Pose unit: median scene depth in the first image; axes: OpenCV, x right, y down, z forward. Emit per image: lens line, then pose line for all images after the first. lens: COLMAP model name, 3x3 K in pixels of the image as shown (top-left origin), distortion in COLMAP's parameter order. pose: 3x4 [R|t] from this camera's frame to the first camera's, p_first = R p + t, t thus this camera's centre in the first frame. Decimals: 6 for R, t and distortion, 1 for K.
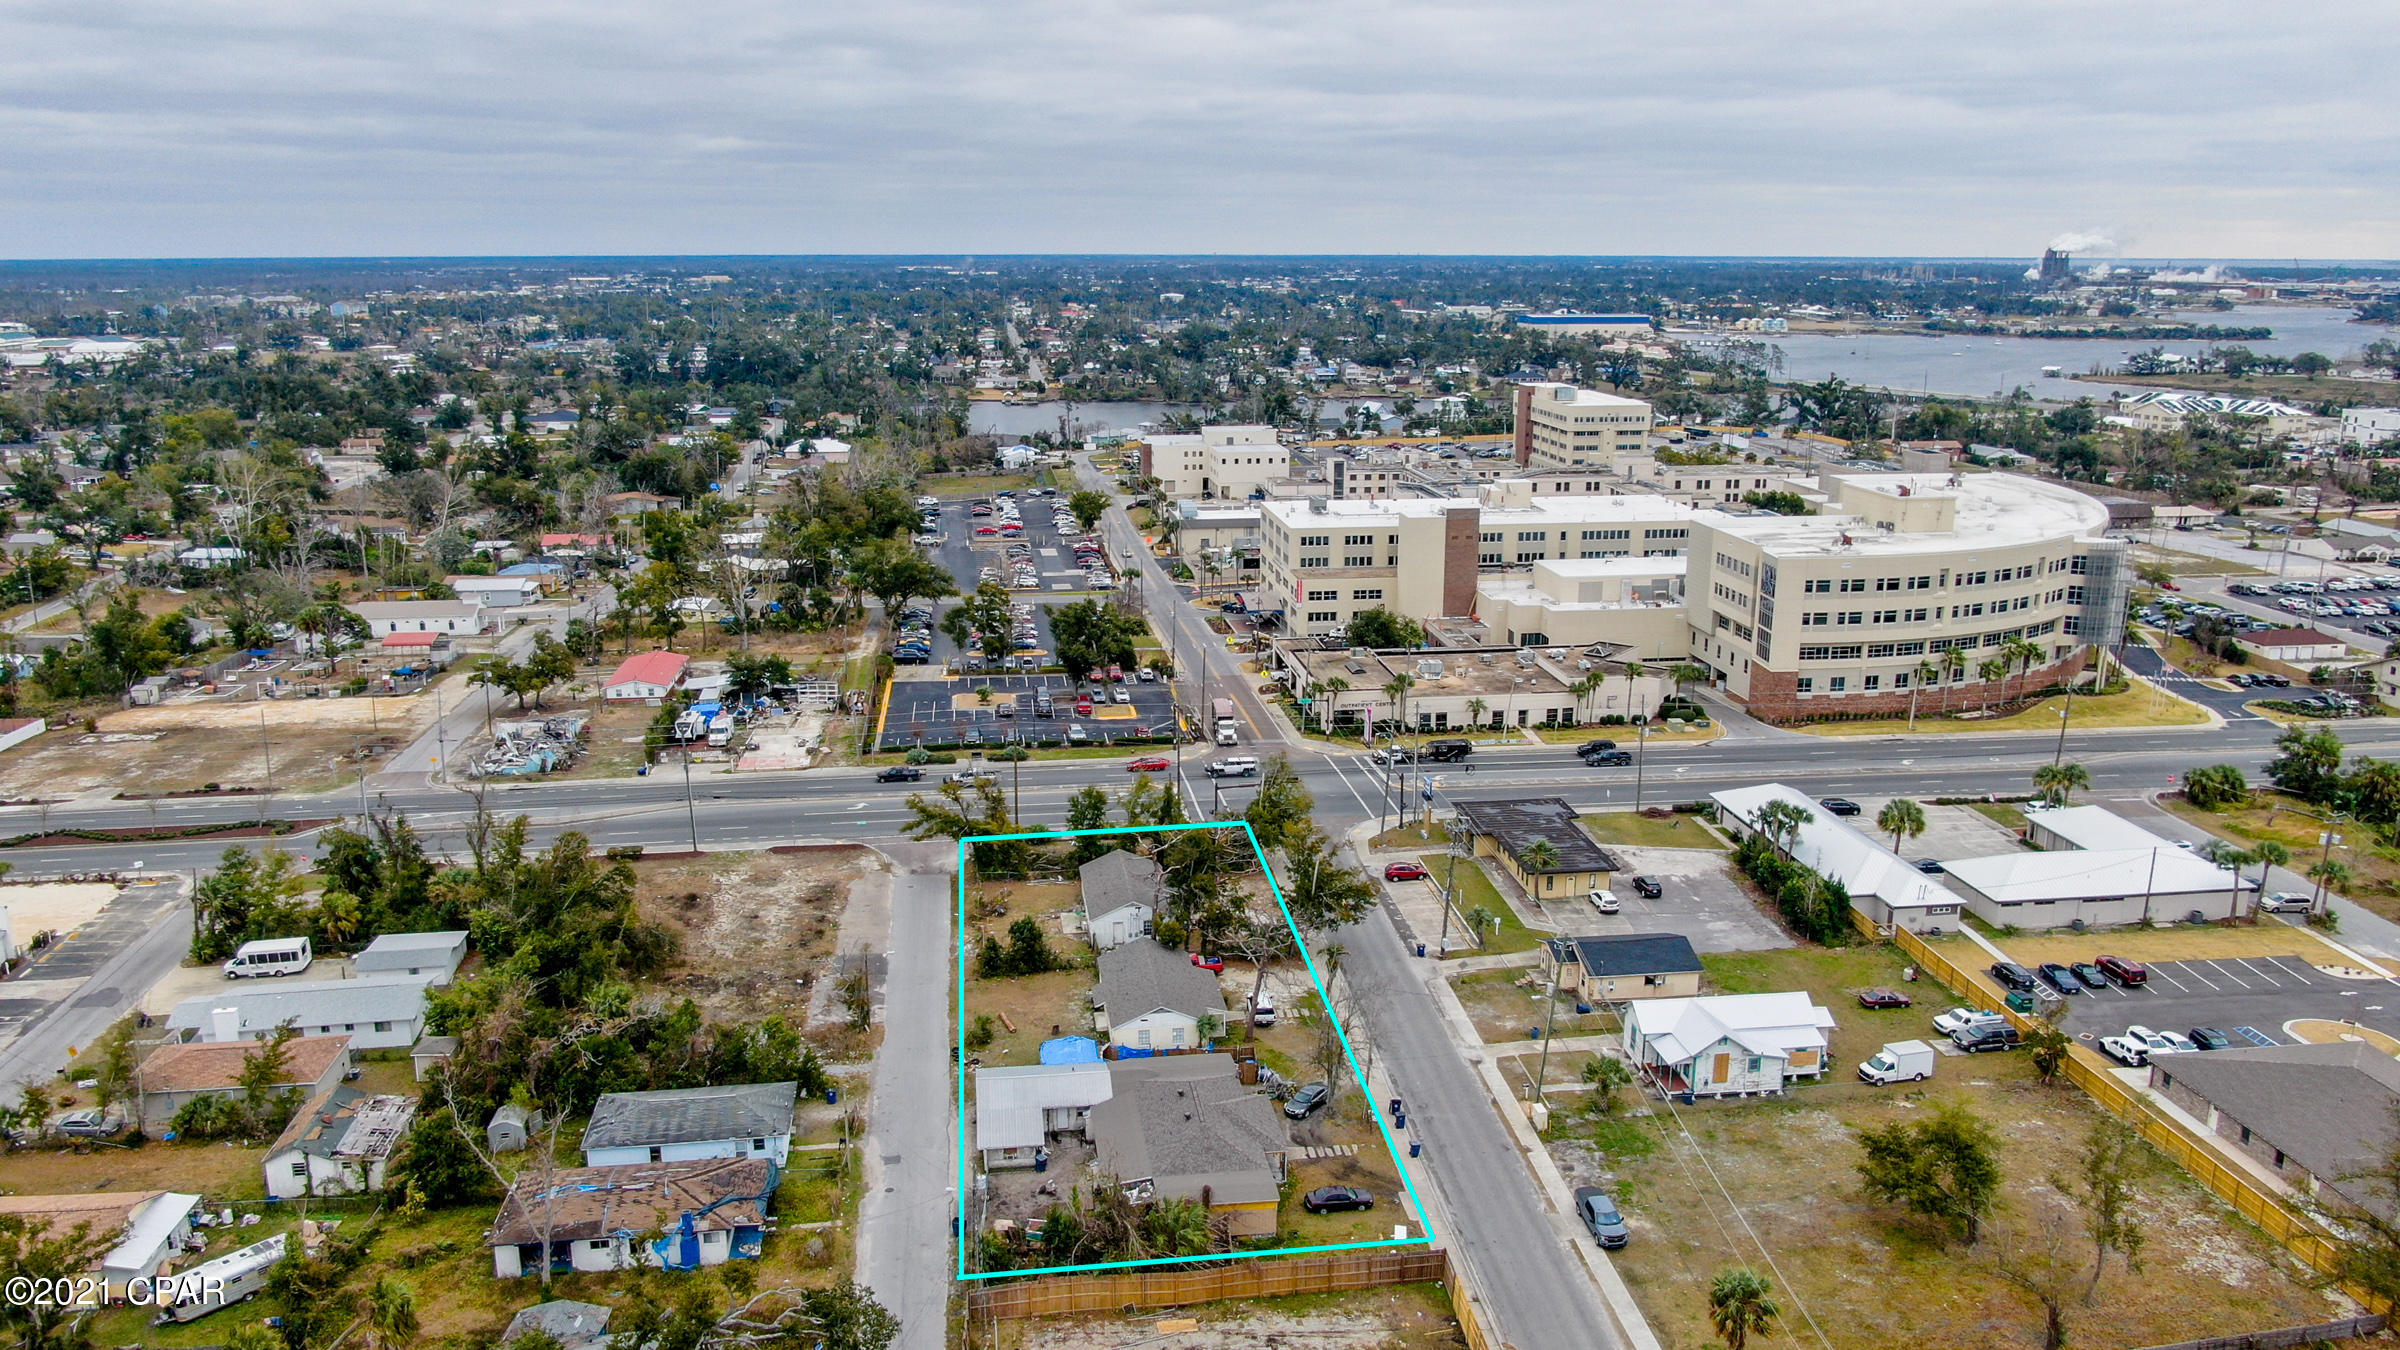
lens RADIAL K [[1725.7, 0, 1200.5], [0, 1725.7, 682.3], [0, 0, 1]] dist [-0.023564, 0.009877]
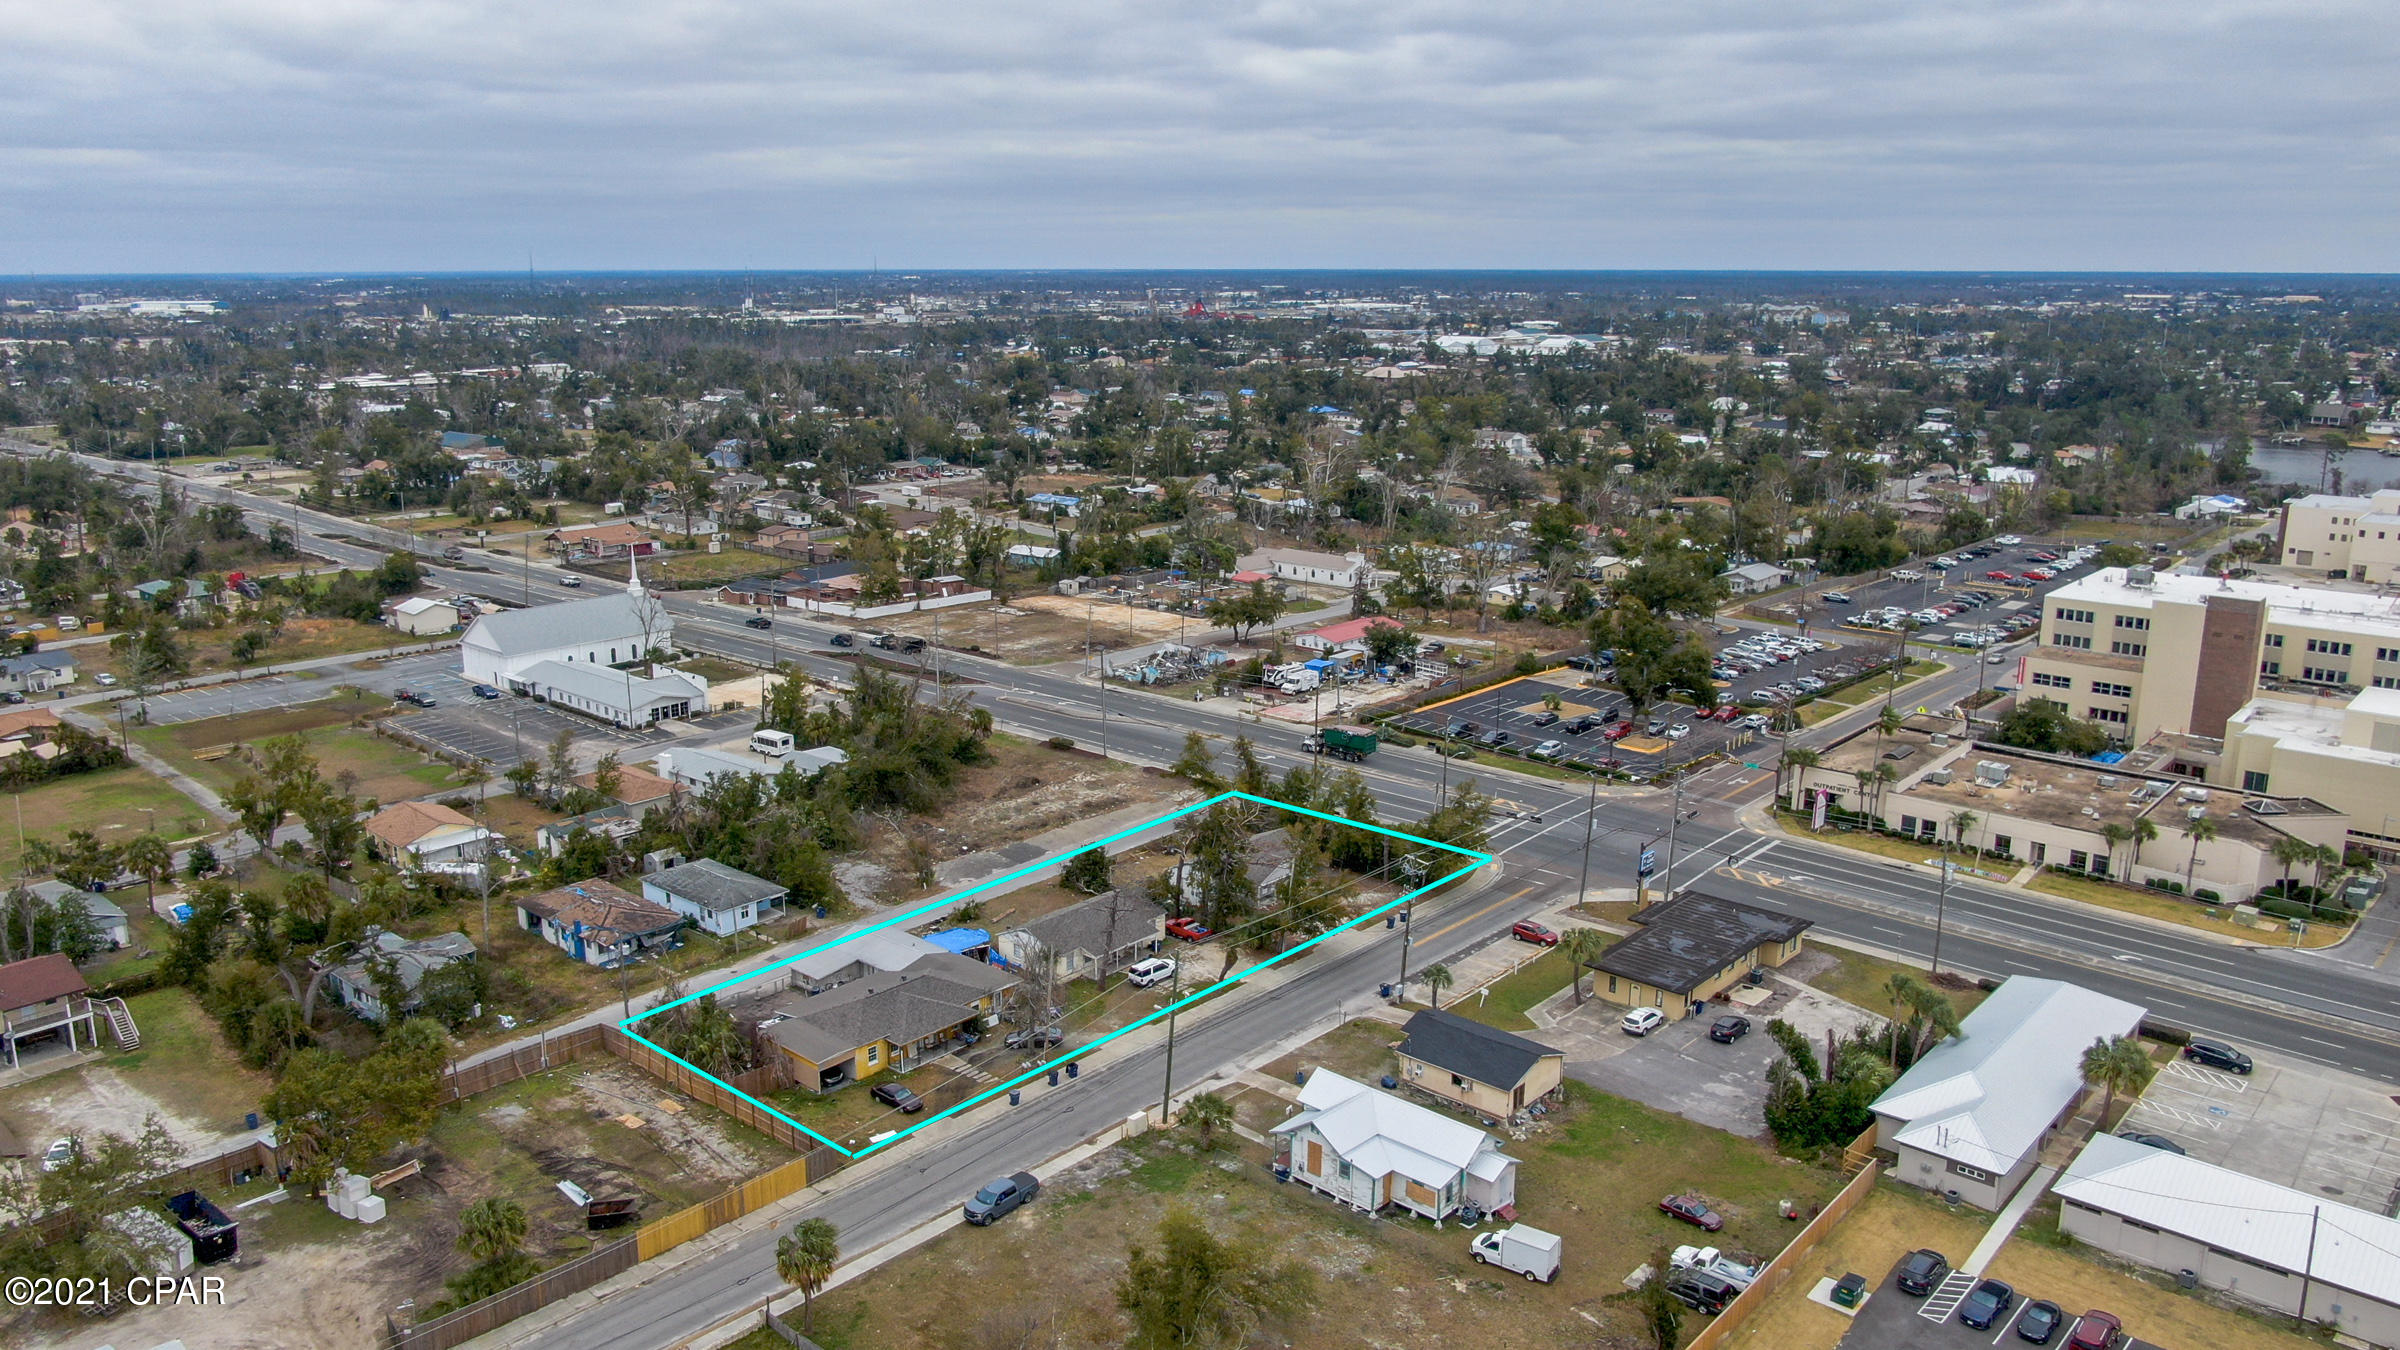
lens RADIAL K [[1725.7, 0, 1200.5], [0, 1725.7, 682.3], [0, 0, 1]] dist [-0.023564, 0.009877]
pose [[0.652106, 0.180236, -0.736391, 0.490408], [-0.185465, 0.979742, 0.075560, -0.043172], [0.735092, 0.087301, 0.672323, 0.181544]]
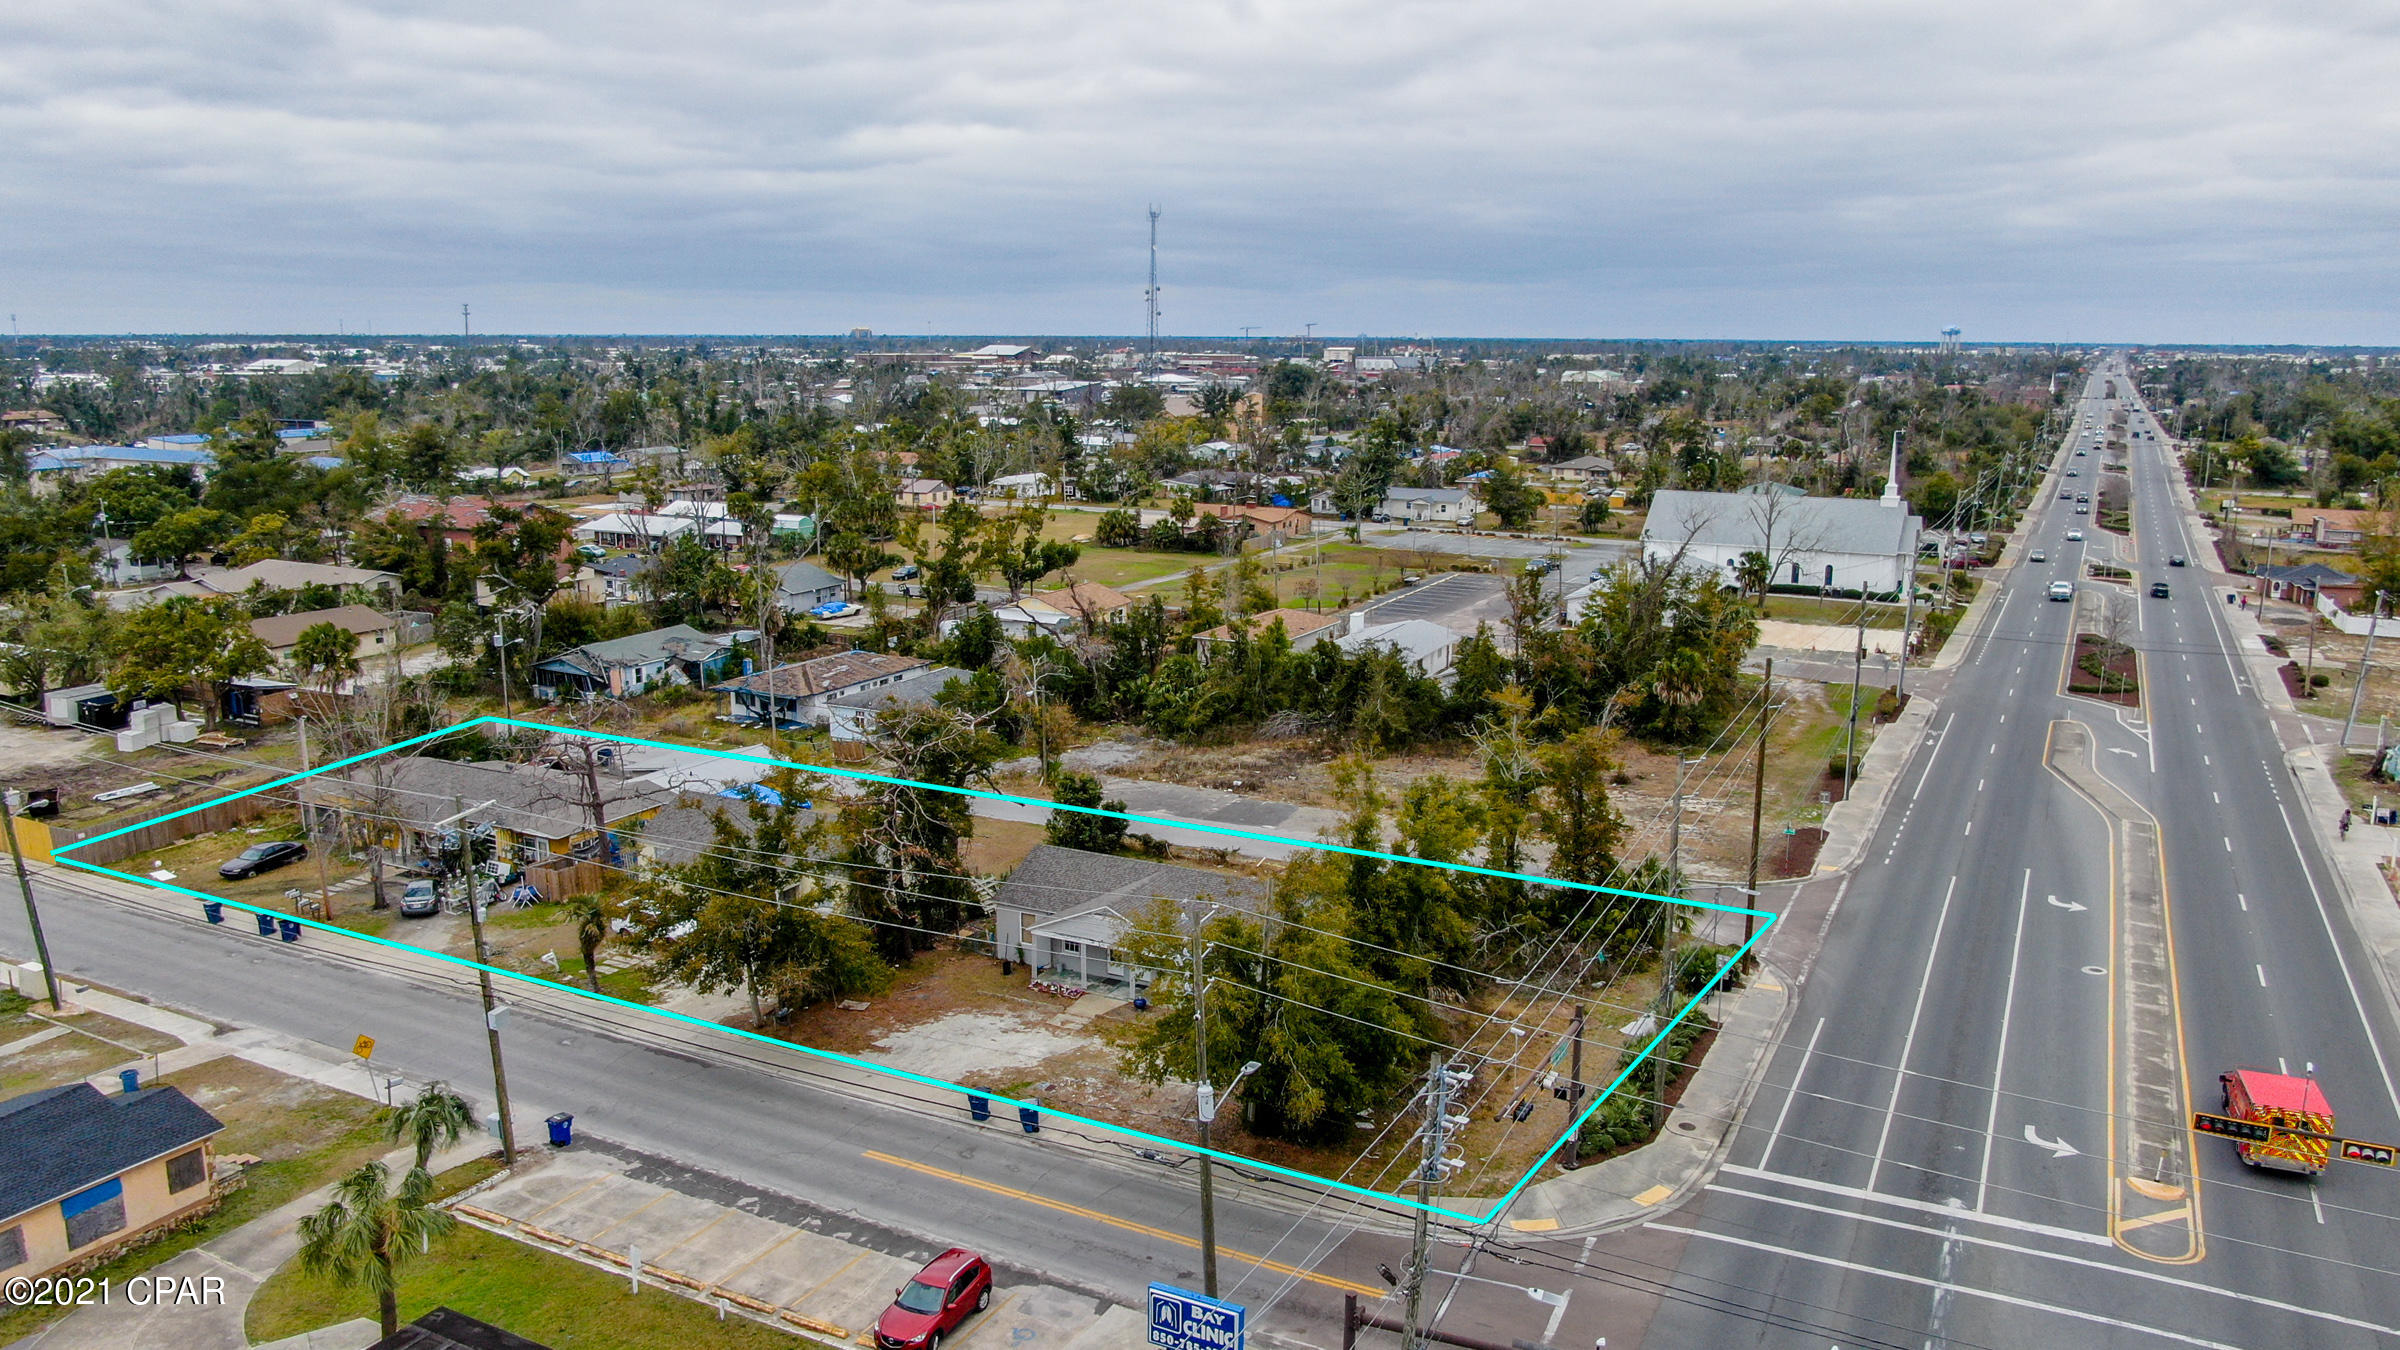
lens RADIAL K [[1725.7, 0, 1200.5], [0, 1725.7, 682.3], [0, 0, 1]] dist [-0.023564, 0.009877]
pose [[-0.573752, 0.159105, -0.803427, 0.230500], [-0.204853, 0.921894, 0.328856, -0.067185], [0.792997, 0.353266, -0.496345, 0.856426]]
